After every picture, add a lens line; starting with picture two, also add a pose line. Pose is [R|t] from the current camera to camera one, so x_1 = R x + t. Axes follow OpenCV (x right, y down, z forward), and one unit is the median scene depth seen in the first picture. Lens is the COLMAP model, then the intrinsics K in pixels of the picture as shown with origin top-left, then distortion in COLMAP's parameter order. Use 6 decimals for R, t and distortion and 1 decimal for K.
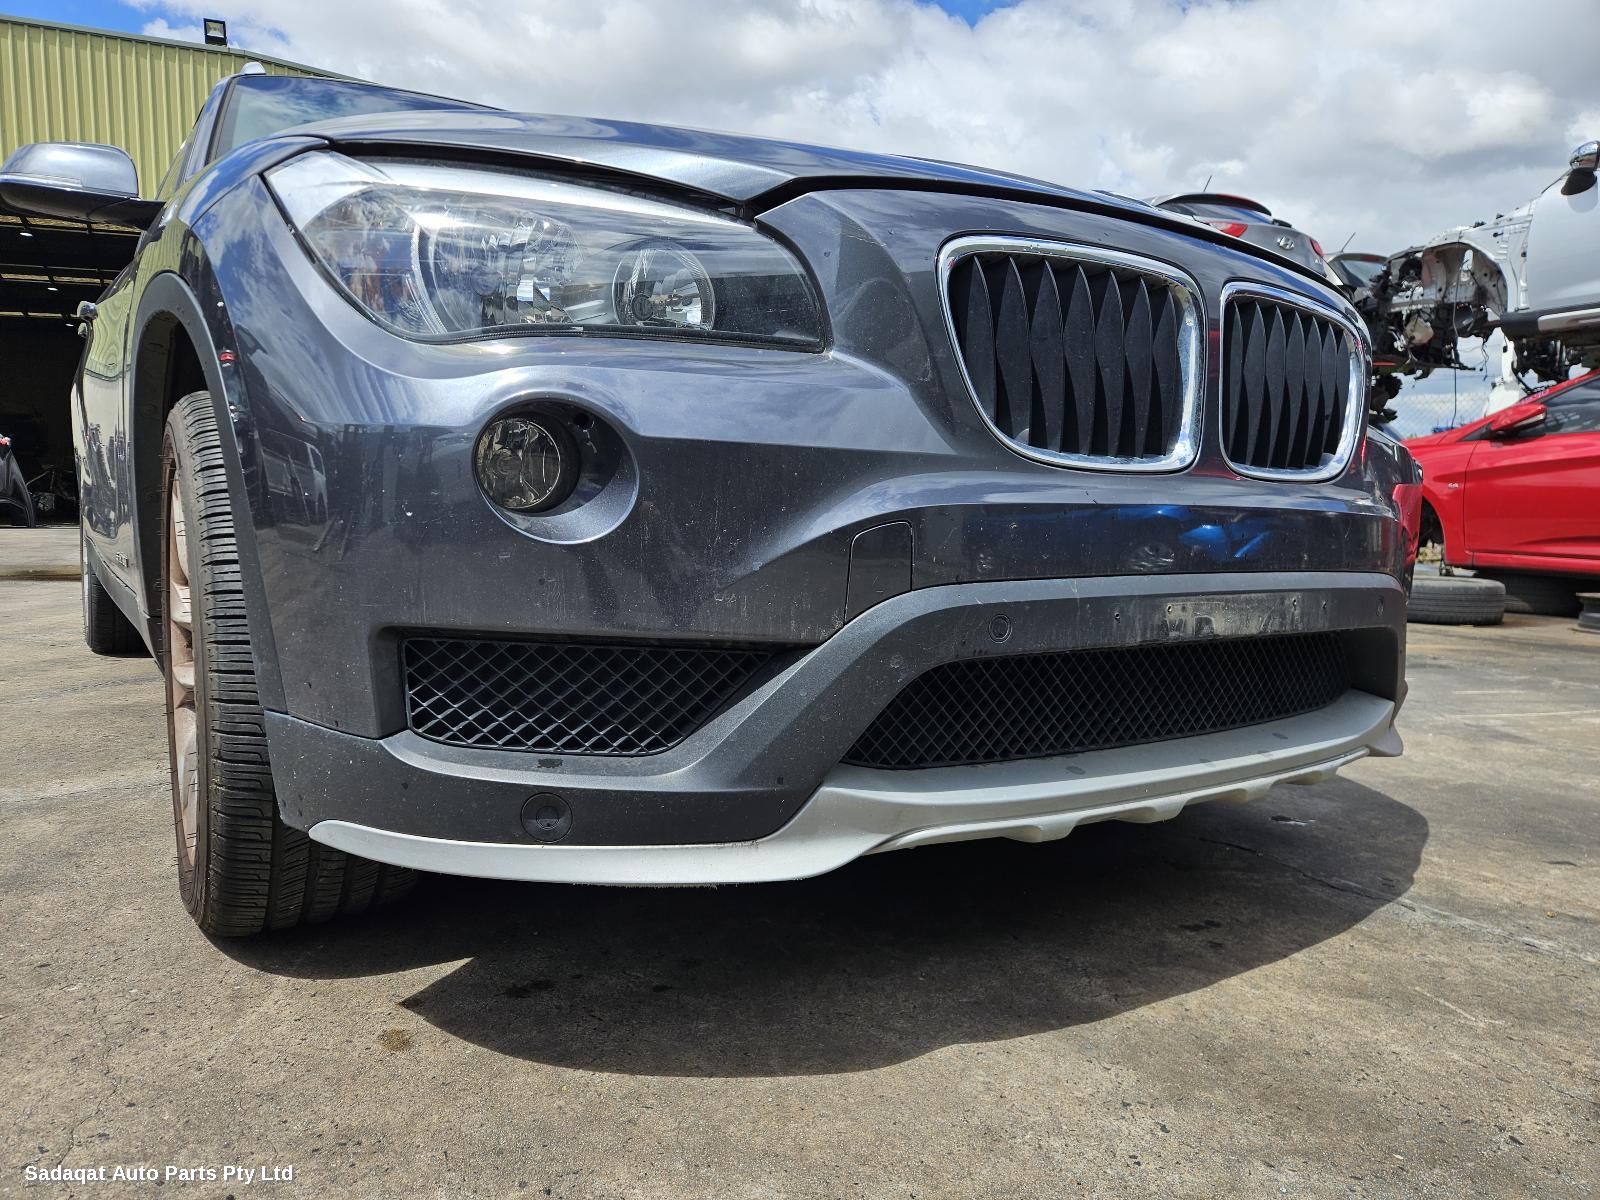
lens RADIAL K [[1060.0, 0, 801.1], [0, 1060.0, 567.3], [0, 0, 1]] dist [0.089233, -0.062781]
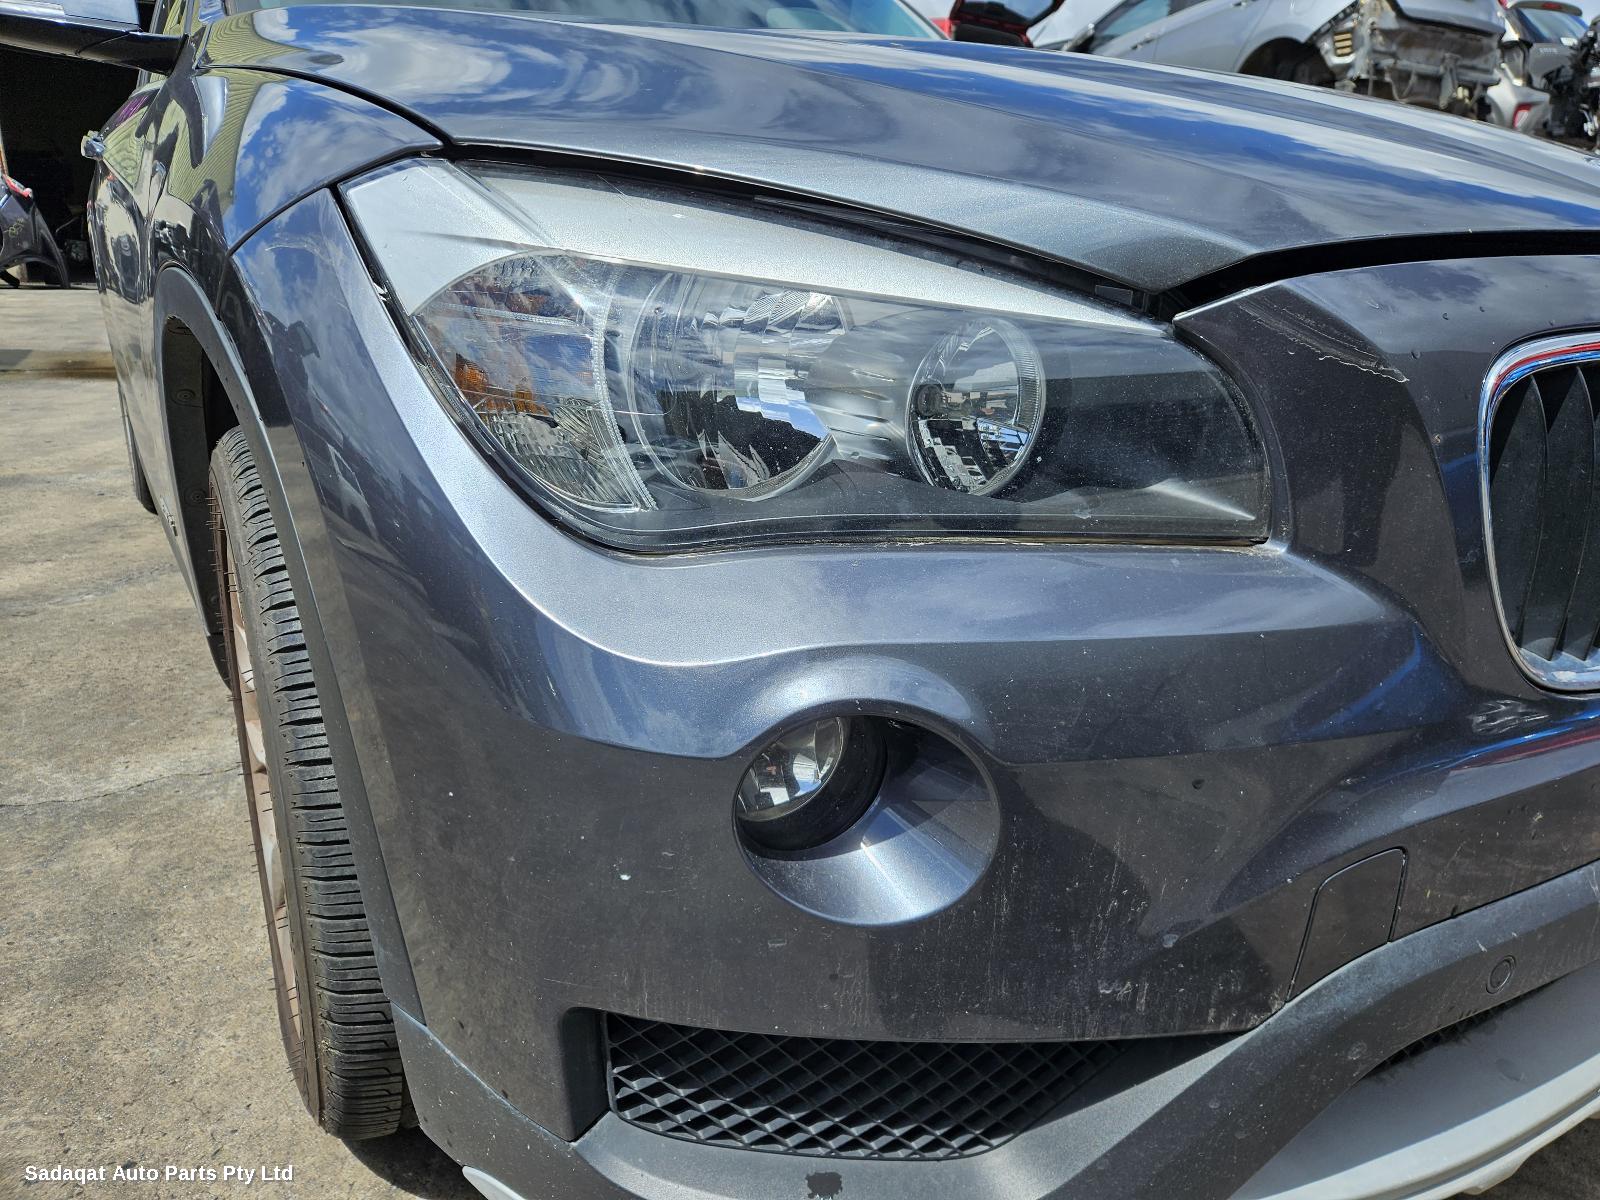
lens RADIAL K [[1075.6, 0, 834.3], [0, 1075.6, 553.1], [0, 0, 1]] dist [0.077669, -0.069893]
pose [[0.999354, 0.032545, -0.015269, -0.198427], [-0.028490, 0.976041, 0.215712, -0.298749], [0.021924, -0.215137, 0.976338, 0.358668]]
